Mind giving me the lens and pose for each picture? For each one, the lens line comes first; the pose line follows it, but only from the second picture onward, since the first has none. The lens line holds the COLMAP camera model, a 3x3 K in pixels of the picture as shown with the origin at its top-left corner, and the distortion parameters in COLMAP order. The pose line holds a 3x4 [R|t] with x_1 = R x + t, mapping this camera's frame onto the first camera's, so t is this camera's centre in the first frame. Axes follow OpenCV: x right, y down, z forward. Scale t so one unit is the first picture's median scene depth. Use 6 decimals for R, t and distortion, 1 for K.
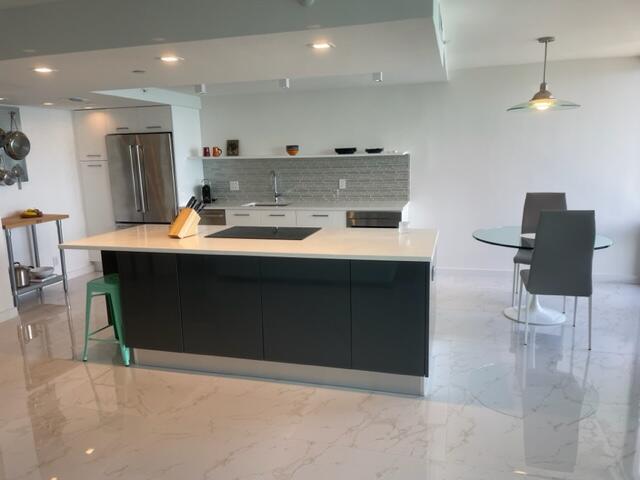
lens RADIAL K [[493.8, 0, 320.0], [0, 493.8, 240.0], [0, 0, 1]] dist [0.084558, -0.142535]
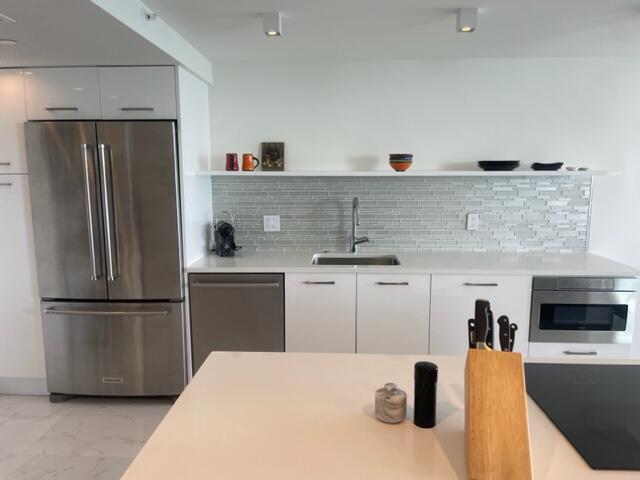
lens RADIAL K [[493.8, 0, 320.0], [0, 493.8, 240.0], [0, 0, 1]] dist [0.084558, -0.142535]
pose [[0.969879, -0.009067, 0.243417, -0.273465], [0.018809, 0.999111, -0.037729, -0.072938], [-0.242858, 0.041171, 0.969188, 0.473013]]
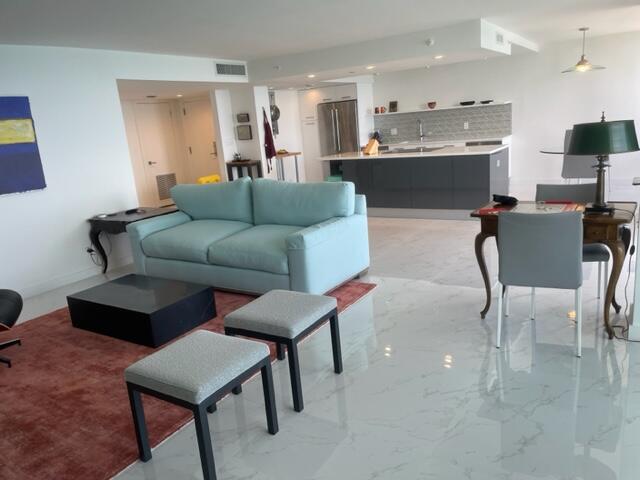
lens RADIAL K [[493.8, 0, 320.0], [0, 493.8, 240.0], [0, 0, 1]] dist [0.084558, -0.142535]
pose [[0.954595, 0.015861, -0.297484, 0.078241], [0.007940, 0.996872, 0.078628, 0.111073], [0.297801, -0.077420, 0.951484, -0.607822]]
